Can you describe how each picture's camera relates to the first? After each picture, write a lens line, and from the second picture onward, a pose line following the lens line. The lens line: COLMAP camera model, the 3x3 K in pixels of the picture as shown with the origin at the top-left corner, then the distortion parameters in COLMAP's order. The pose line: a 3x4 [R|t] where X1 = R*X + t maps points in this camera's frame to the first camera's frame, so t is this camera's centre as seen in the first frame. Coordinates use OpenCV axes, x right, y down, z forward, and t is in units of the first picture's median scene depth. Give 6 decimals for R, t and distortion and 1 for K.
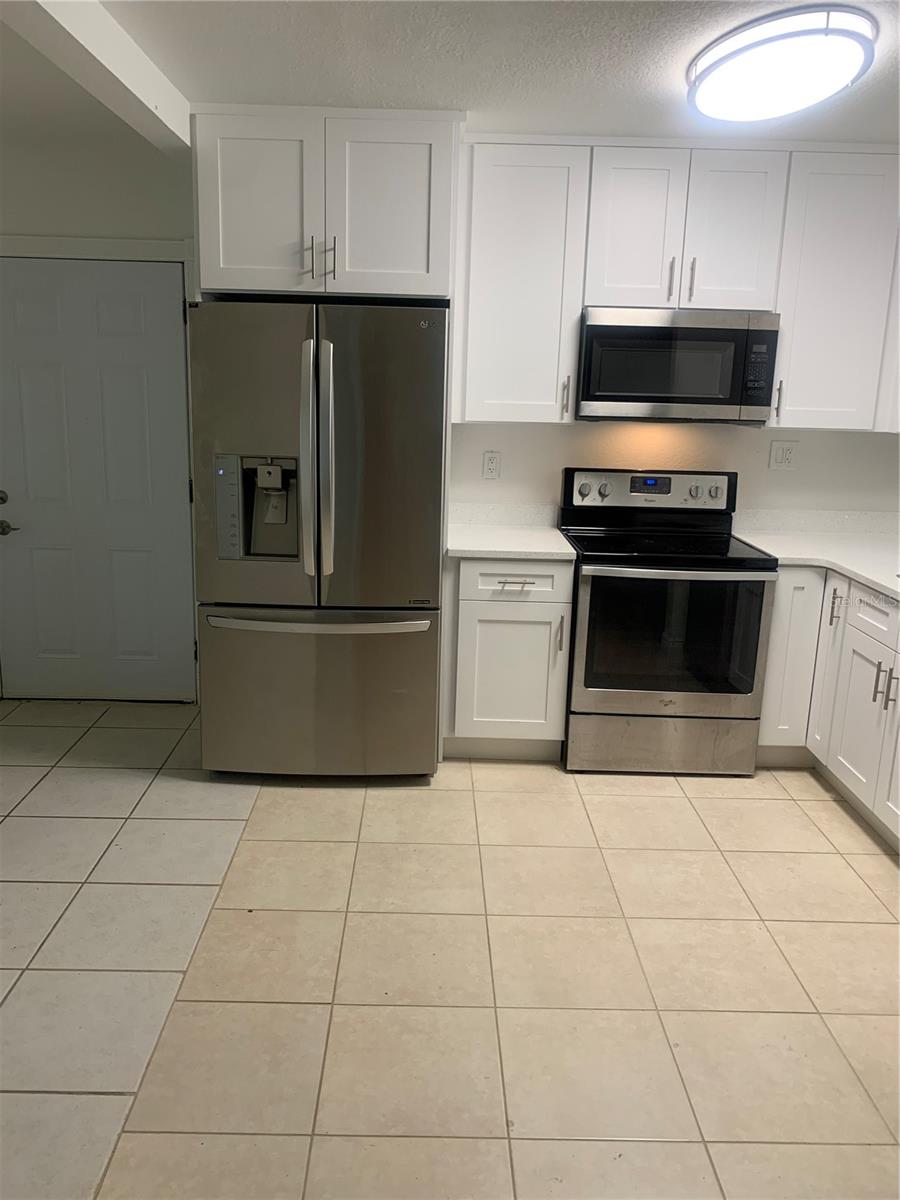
lens RADIAL K [[932.5, 0, 448.1], [0, 932.5, 575.0], [0, 0, 1]] dist [0.084132, -0.084581]
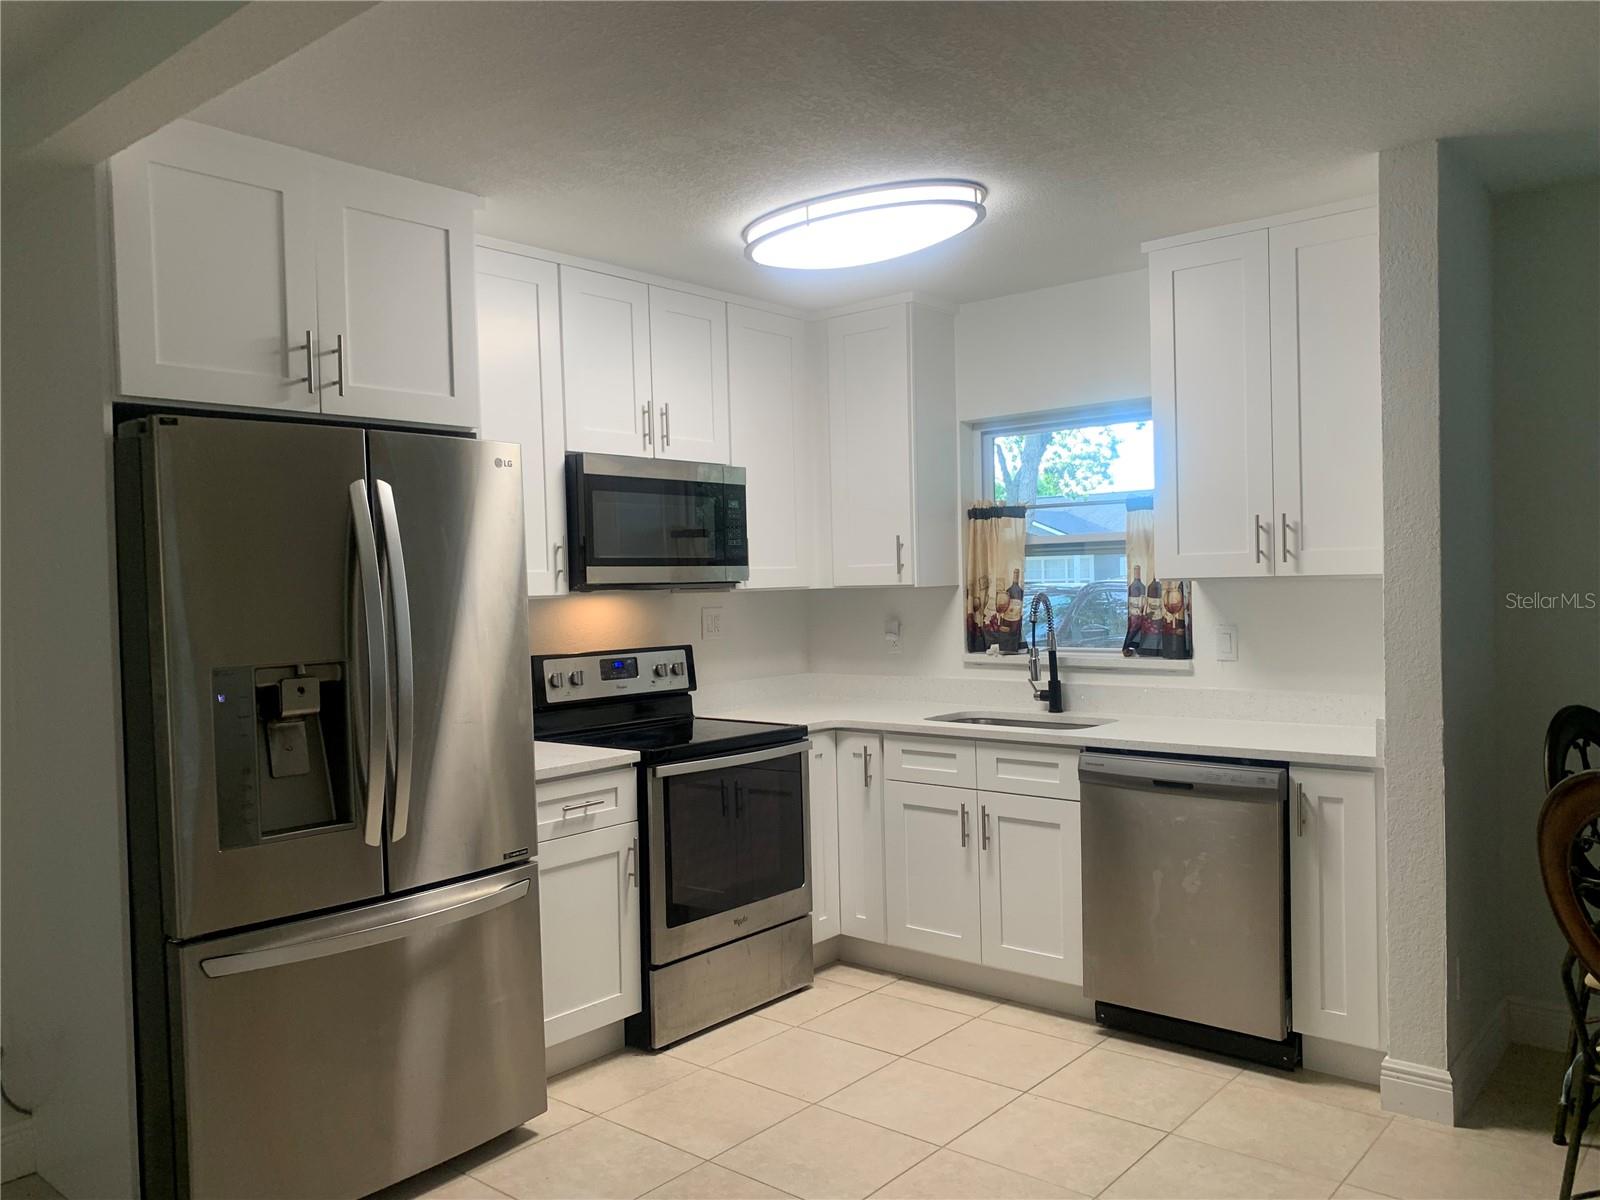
lens RADIAL K [[1222.9, 0, 800.0], [0, 1222.9, 600.0], [0, 0, 1]] dist [0.171634, -0.334162]
pose [[0.657408, -0.057865, 0.751310, -0.529671], [0.200098, 0.974657, -0.100022, -0.018243], [-0.726482, 0.216091, 0.652326, 0.201151]]
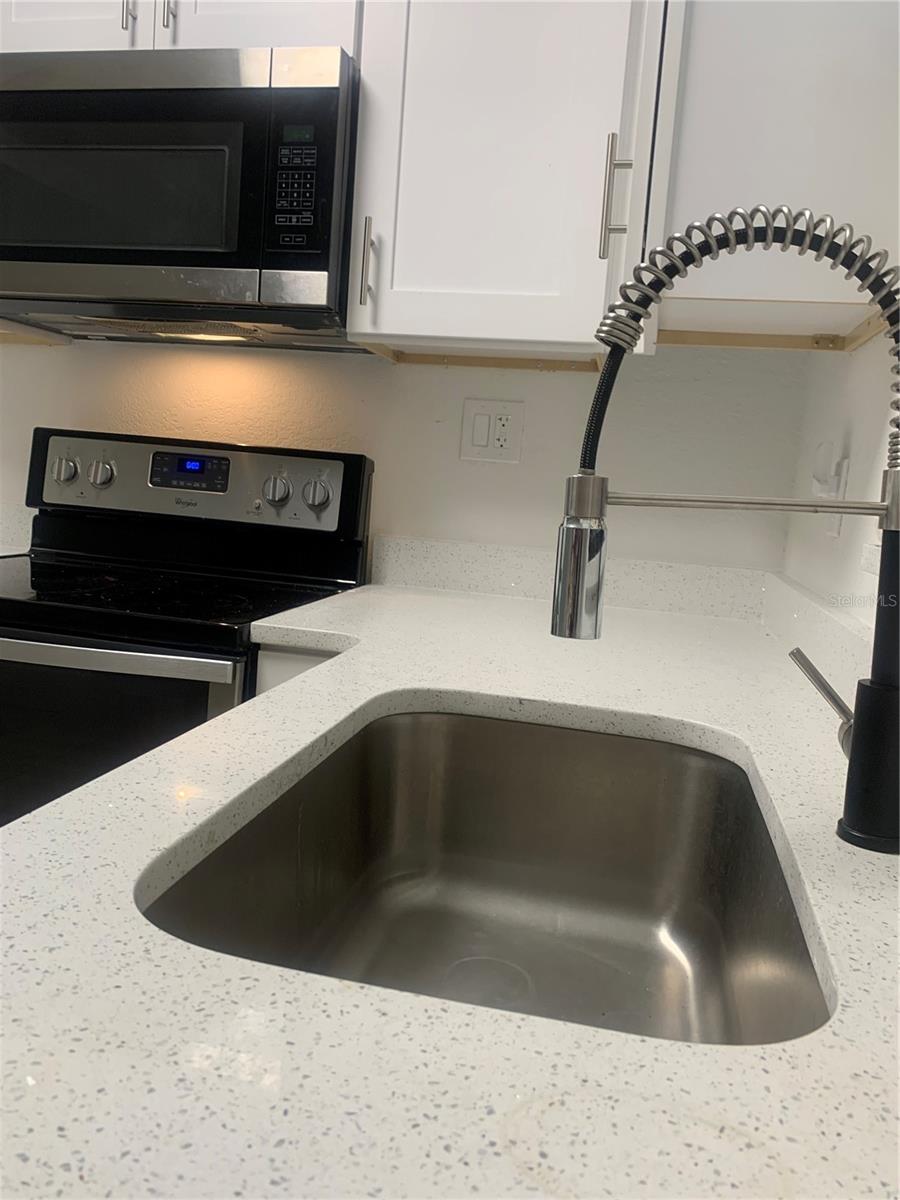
lens RADIAL K [[932.5, 0, 448.1], [0, 932.5, 575.0], [0, 0, 1]] dist [0.084132, -0.084581]
pose [[0.966964, 0.071283, -0.244742, 0.518458], [-0.098976, 0.989768, -0.102772, -0.008004], [0.234912, 0.123601, 0.964126, 0.639456]]
